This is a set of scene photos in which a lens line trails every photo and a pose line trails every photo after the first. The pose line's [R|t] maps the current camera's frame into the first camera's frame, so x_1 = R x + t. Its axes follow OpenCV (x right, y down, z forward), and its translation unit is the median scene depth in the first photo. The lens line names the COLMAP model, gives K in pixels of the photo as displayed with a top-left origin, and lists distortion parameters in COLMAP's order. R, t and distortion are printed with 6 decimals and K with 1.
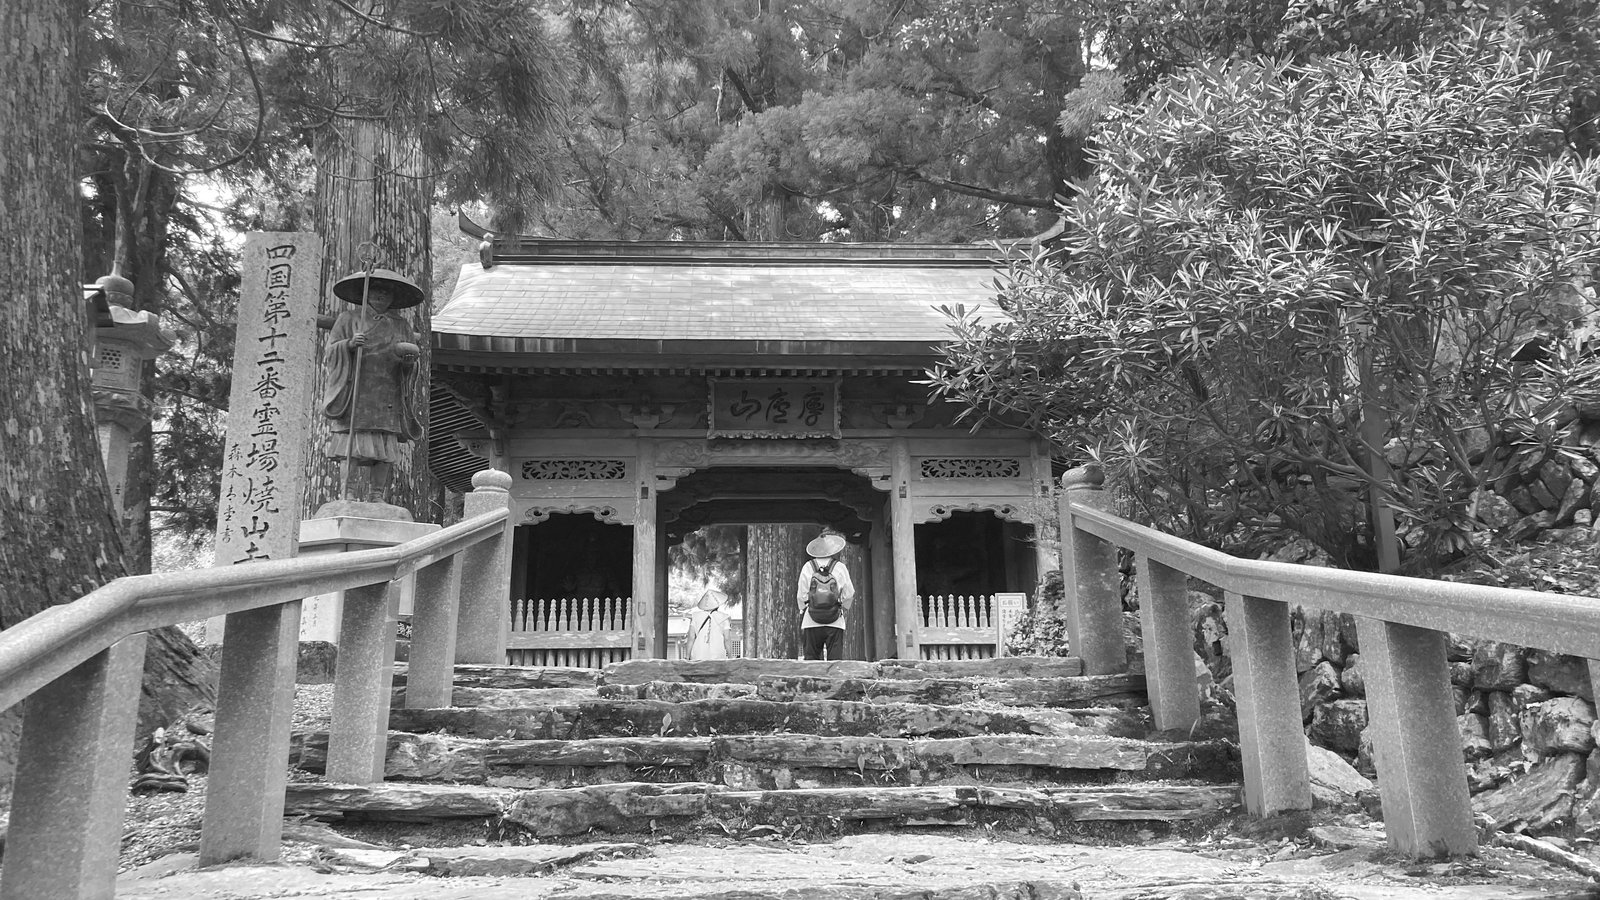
lens RADIAL K [[1301.3, 0, 789.1], [0, 1301.3, 439.8], [0, 0, 1]] dist [0.106652, -0.317463]
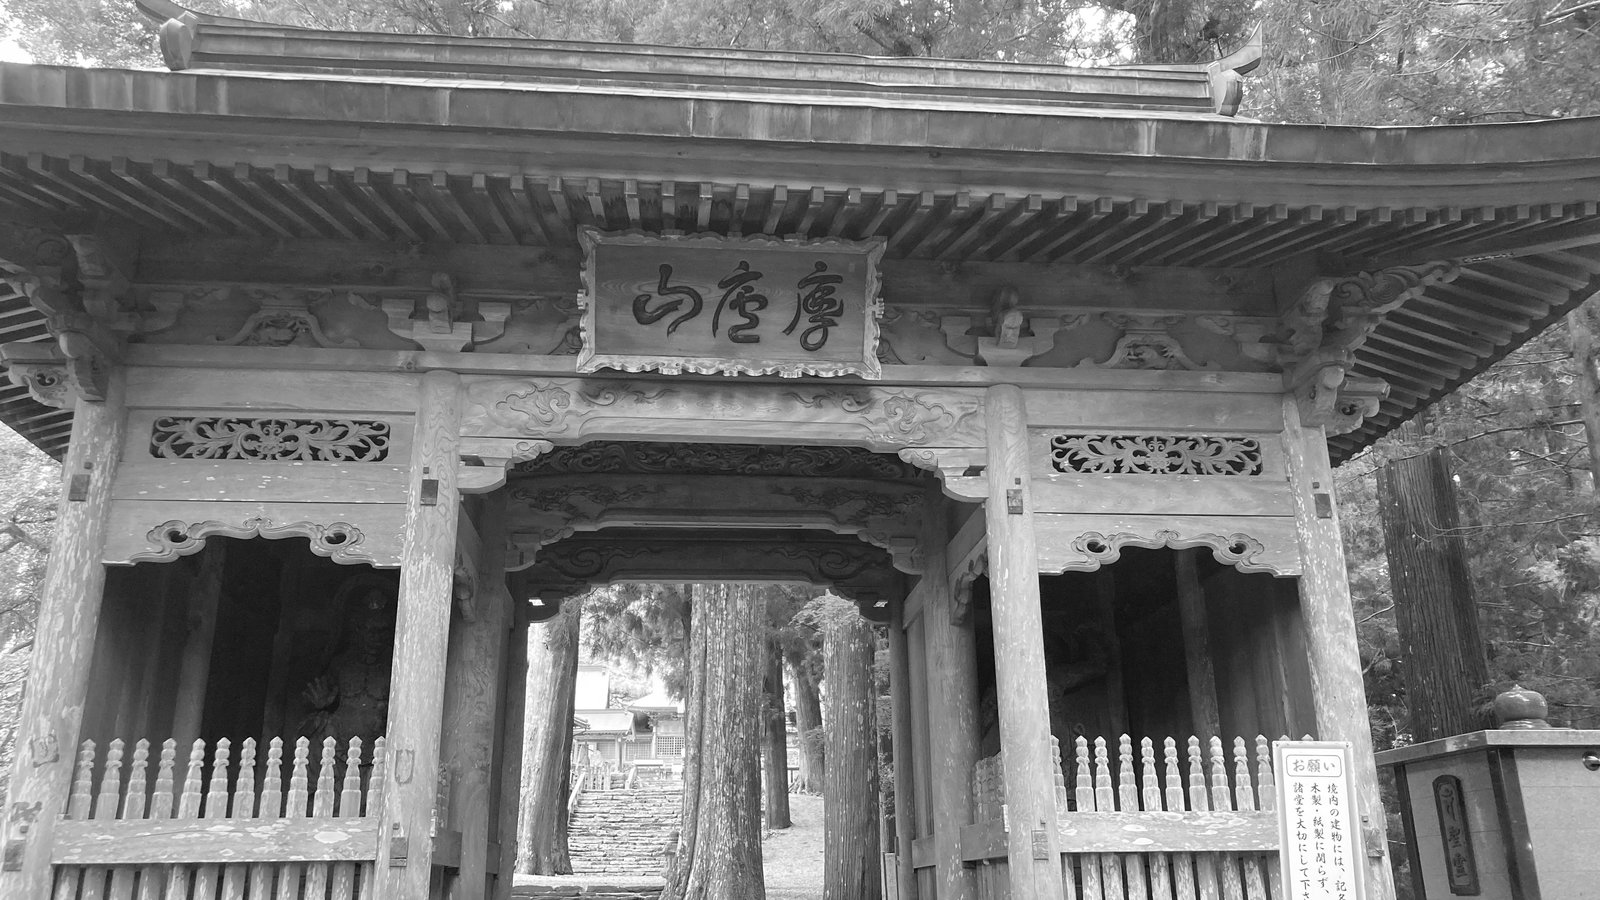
lens RADIAL K [[1313.8, 0, 795.5], [0, 1313.8, 460.5], [0, 0, 1]] dist [0.031992, -0.055270]
pose [[0.999246, 0.016267, 0.035255, -0.004577], [-0.014550, 0.998720, -0.048436, 0.049196], [-0.035998, 0.047887, 0.998204, 0.554938]]
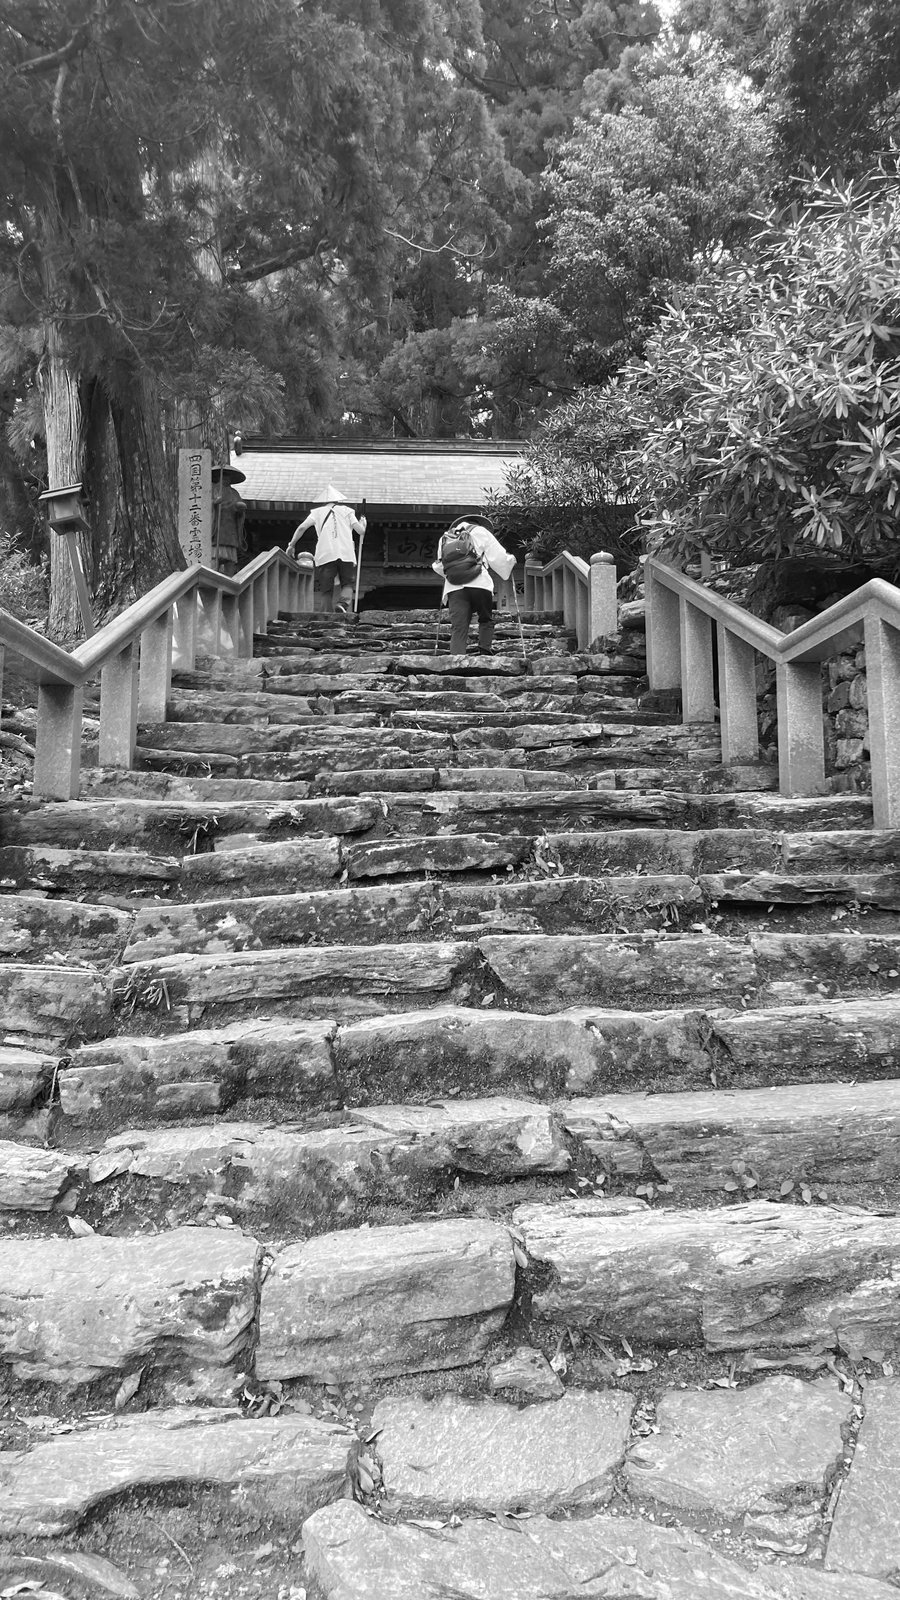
lens RADIAL K [[1301.3, 0, 450.6], [0, 1301.3, 829.9], [0, 0, 1]] dist [0.106652, -0.317463]
pose [[0.999932, 0.011349, -0.002635, 0.029036], [-0.010777, 0.986894, 0.161007, 0.059328], [0.004428, -0.160968, 0.986950, -0.665783]]
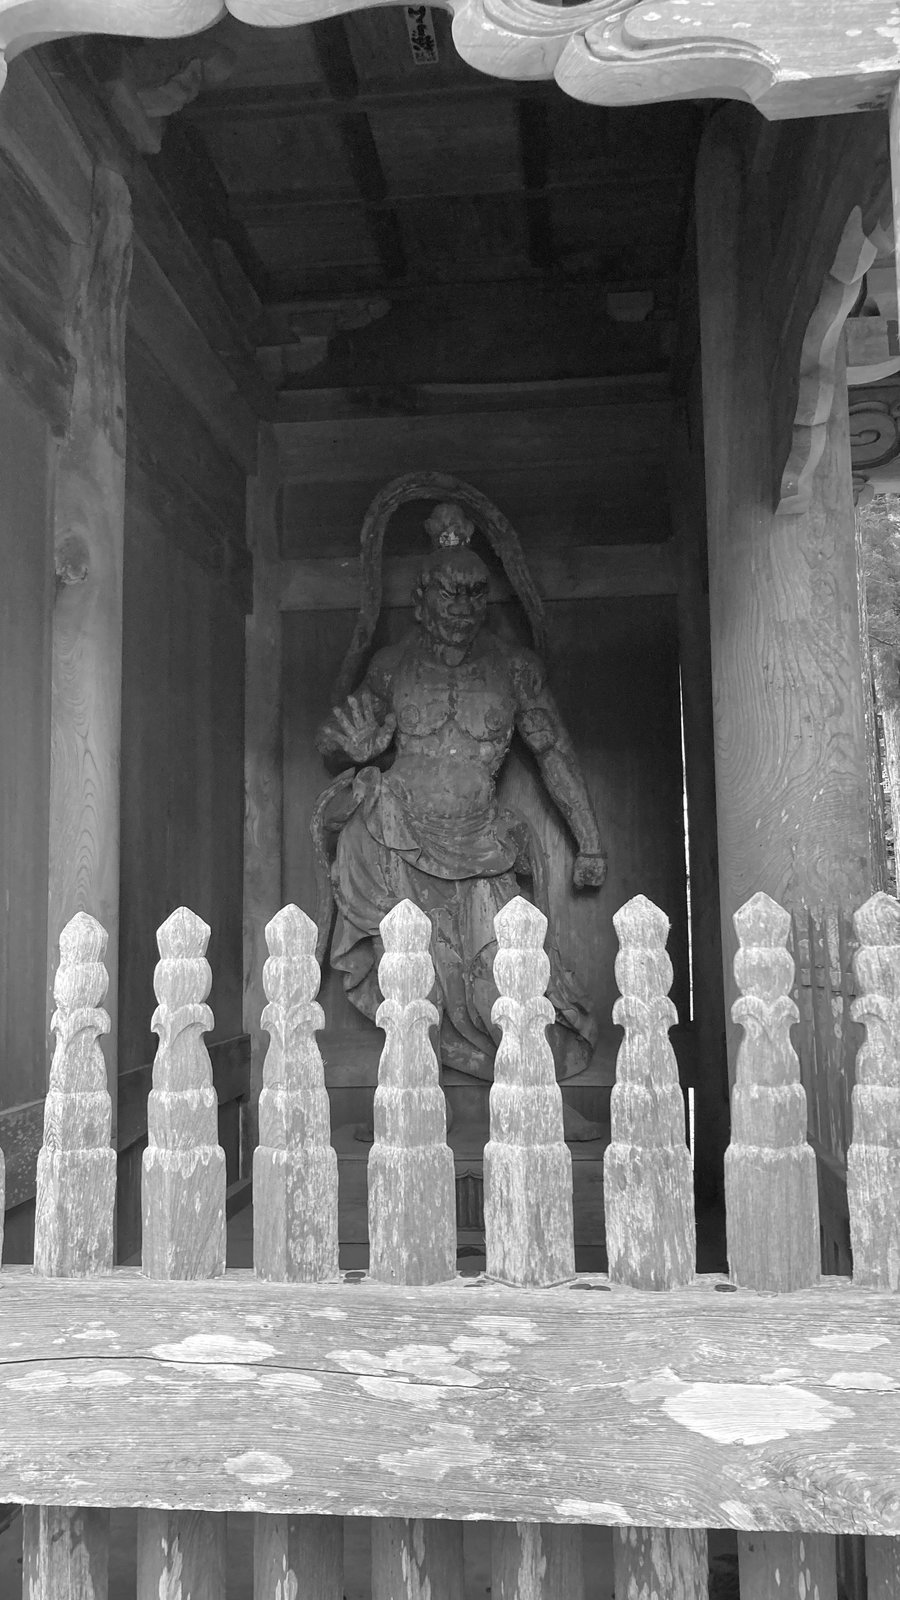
lens RADIAL K [[1313.8, 0, 450.0], [0, 1313.8, 800.0], [0, 0, 1]] dist [0.031992, -0.055270]
pose [[0.987636, -0.017576, -0.155775, -0.135651], [0.045037, 0.983617, 0.174557, 0.095937], [0.150155, -0.179415, 0.972247, 0.896124]]
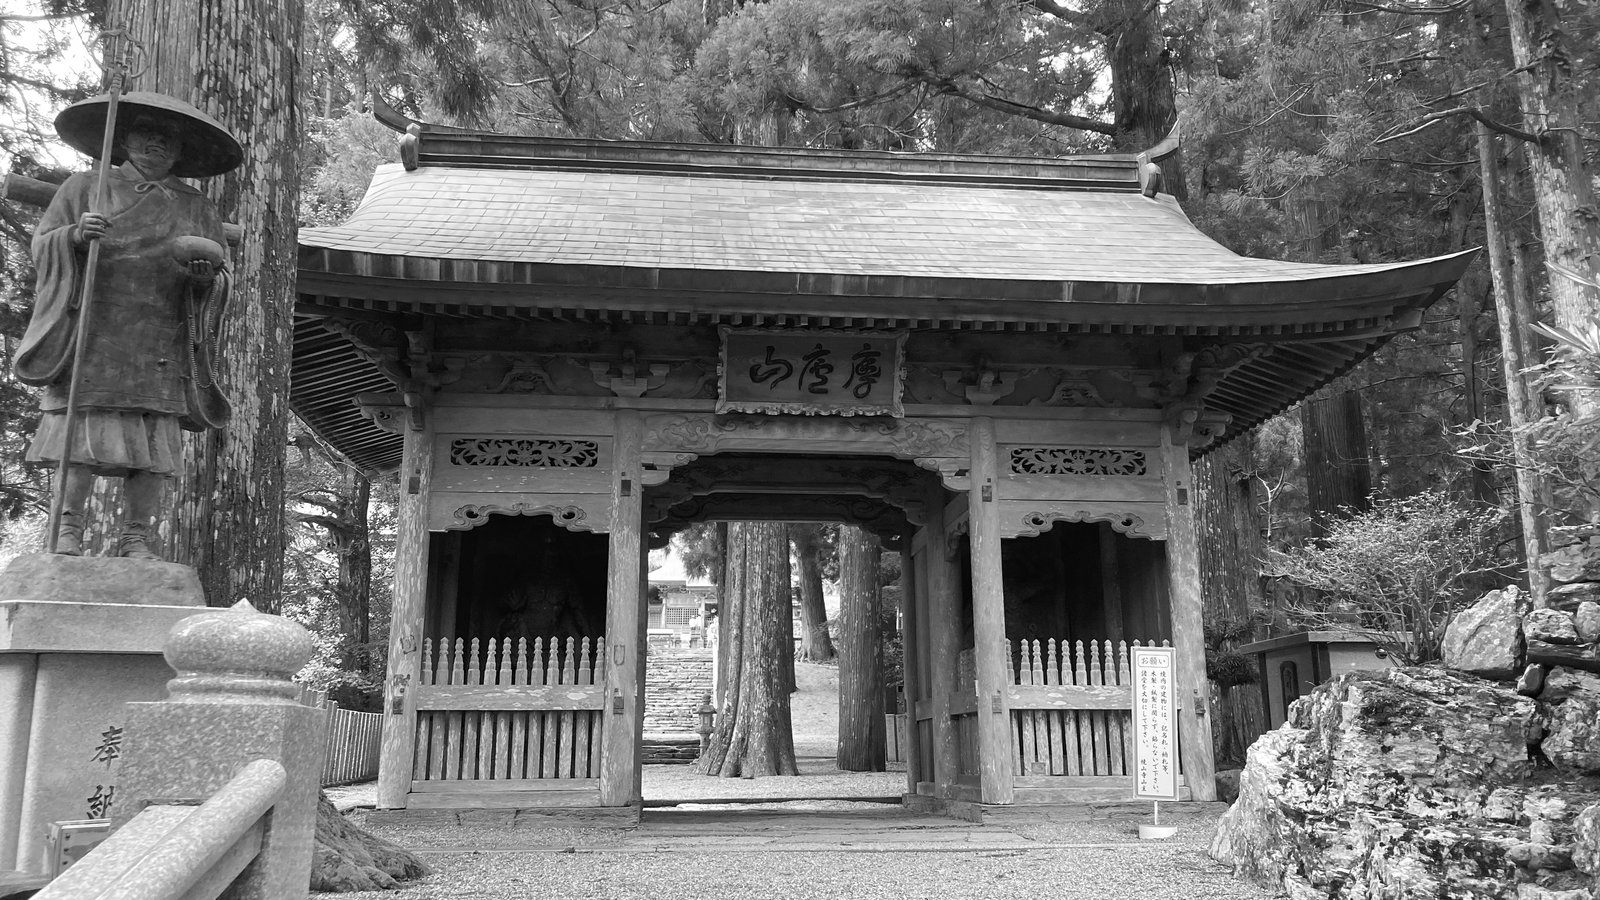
lens RADIAL K [[1301.3, 0, 789.1], [0, 1301.3, 439.8], [0, 0, 1]] dist [0.106652, -0.317463]
pose [[0.999128, 0.021634, 0.035698, -0.047937], [-0.022800, 0.999209, 0.032574, -0.010458], [-0.034965, -0.033360, 0.998832, 0.291586]]
